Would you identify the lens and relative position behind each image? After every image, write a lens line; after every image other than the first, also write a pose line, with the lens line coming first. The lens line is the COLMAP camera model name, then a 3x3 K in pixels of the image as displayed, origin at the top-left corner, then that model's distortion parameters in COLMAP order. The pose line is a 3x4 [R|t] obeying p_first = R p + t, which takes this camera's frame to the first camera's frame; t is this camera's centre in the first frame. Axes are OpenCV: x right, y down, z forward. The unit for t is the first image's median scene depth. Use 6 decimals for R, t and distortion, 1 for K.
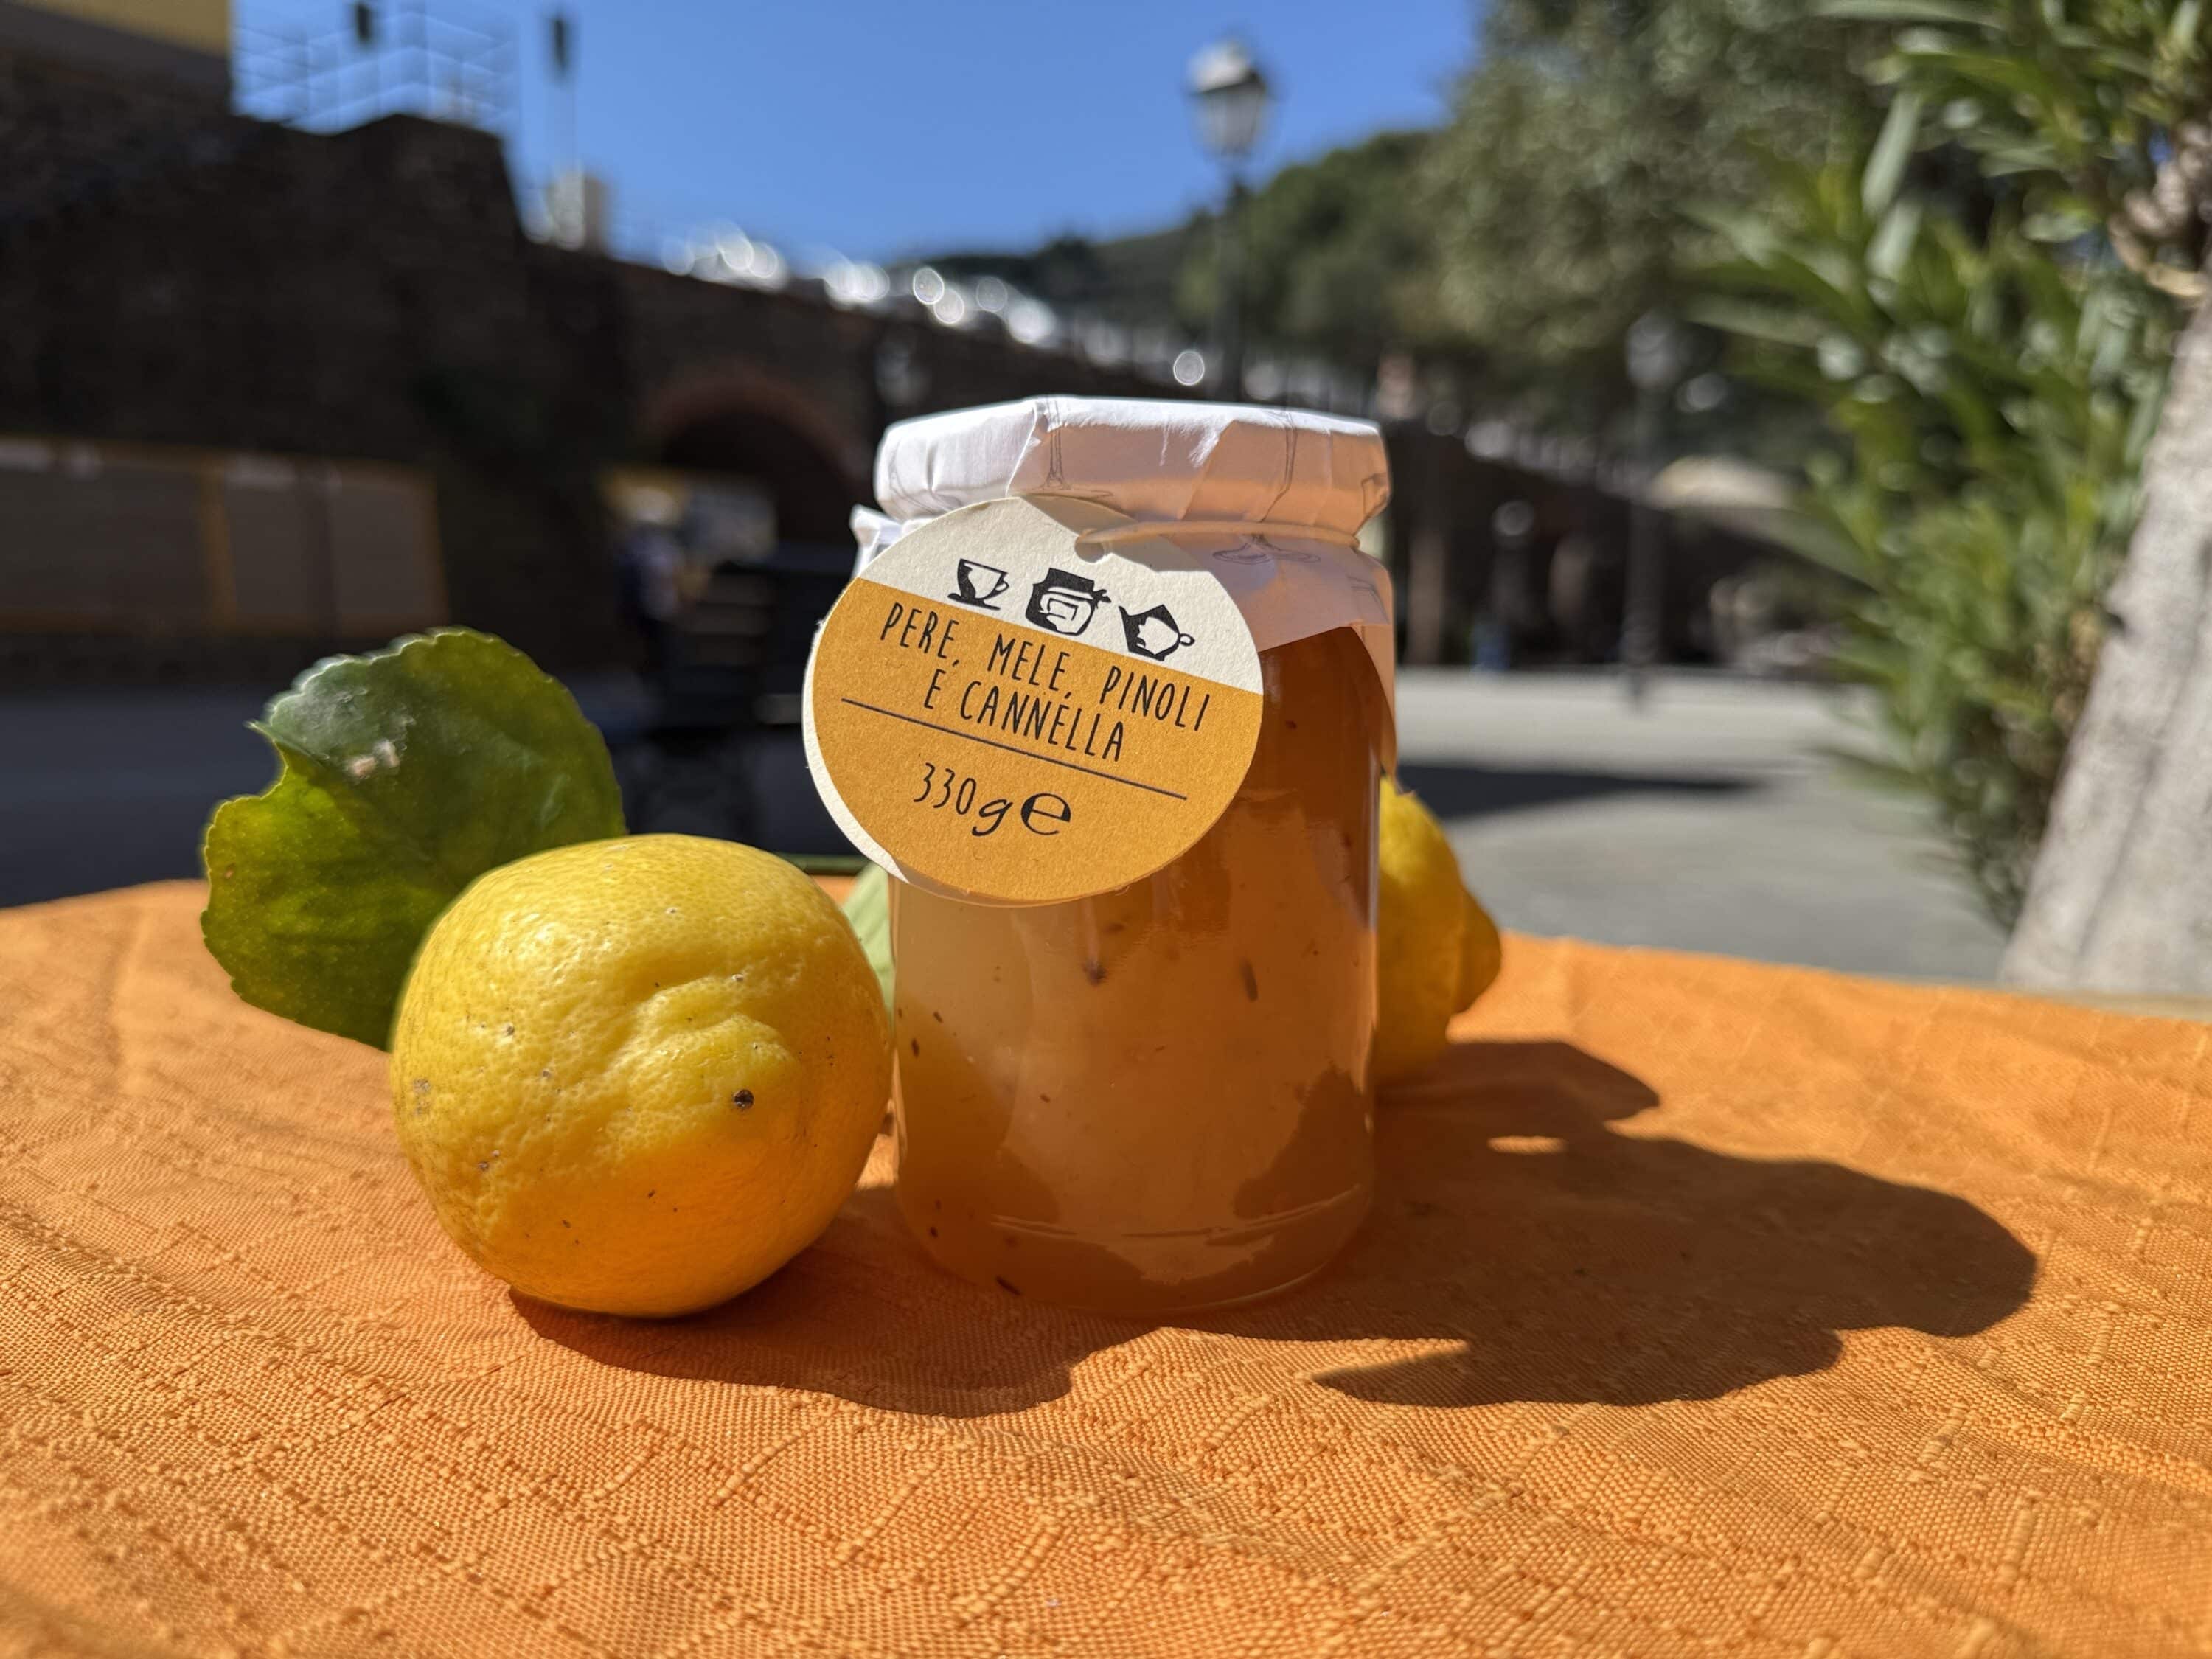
lens RADIAL K [[1610.3, 0, 1144.7], [0, 1610.3, 856.2], [0, 0, 1]] dist [-0.058098, 0.017910]
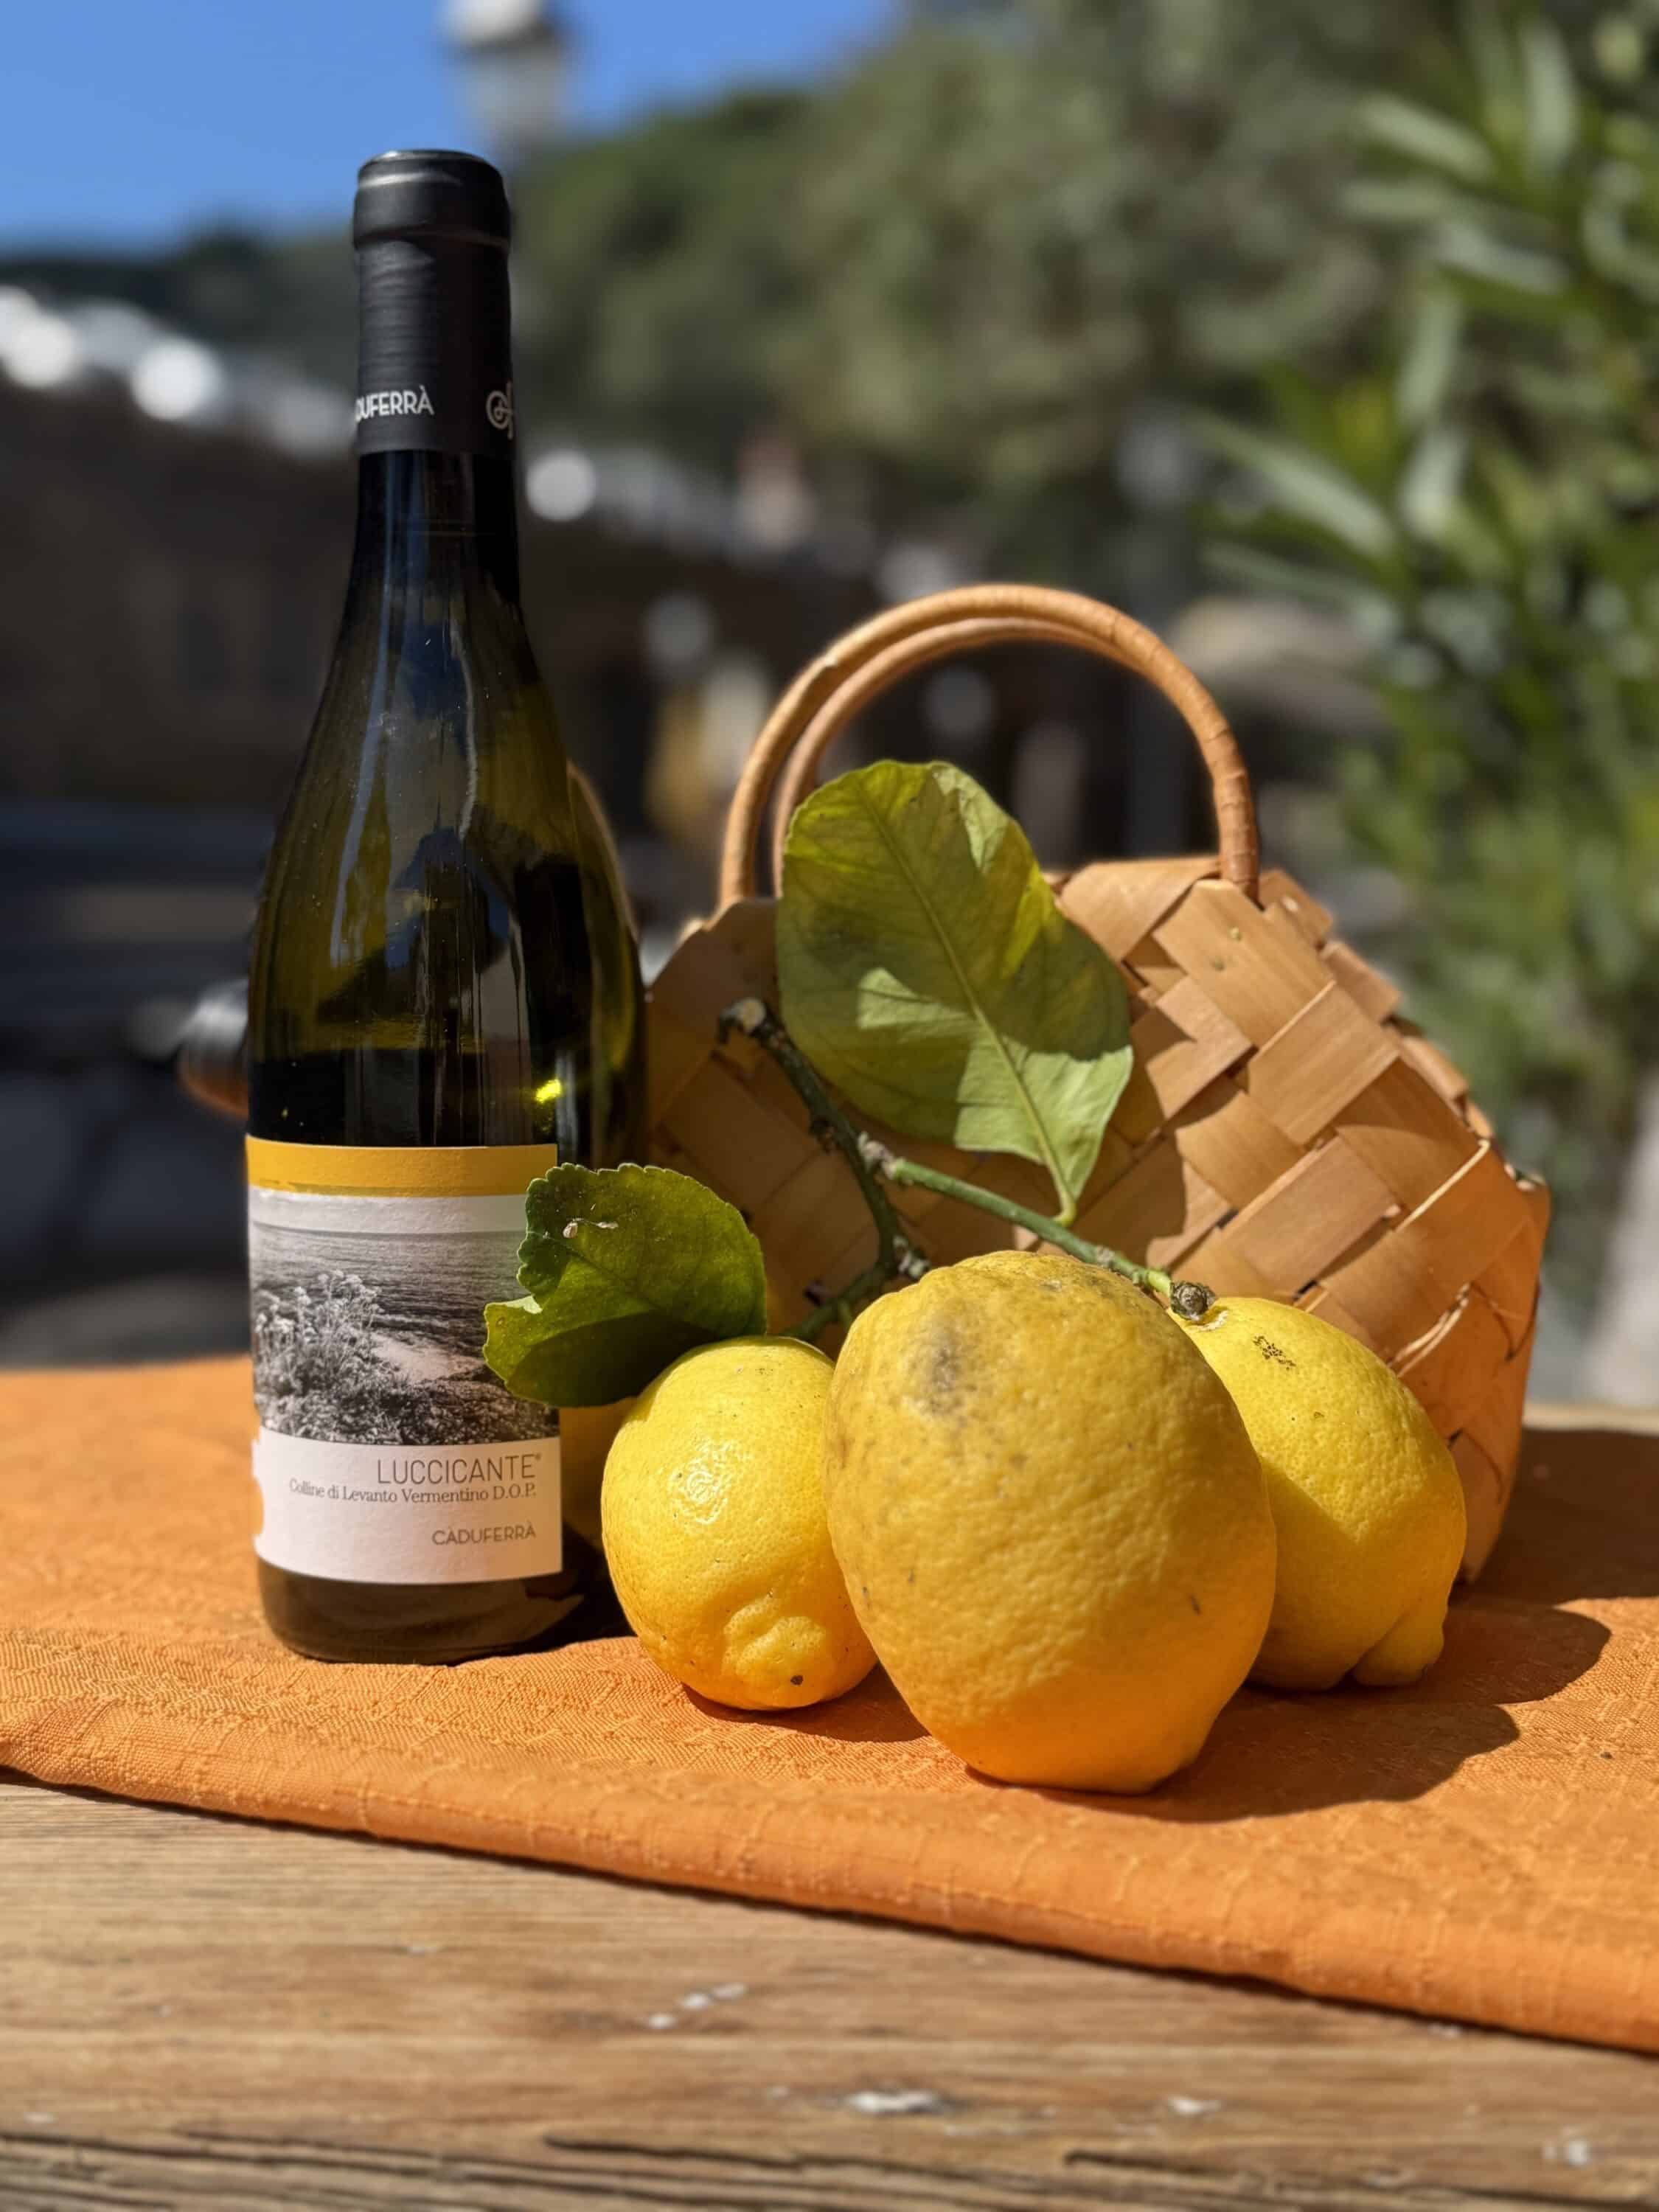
lens RADIAL K [[2668.0, 0, 826.2], [0, 2668.0, 1128.7], [0, 0, 1]] dist [-0.013910, 0.000000]
pose [[0.984841, -0.030327, 0.170789, -0.300534], [0.036597, 0.998762, -0.033684, -0.078762], [-0.169556, 0.039424, 0.984732, -1.086243]]
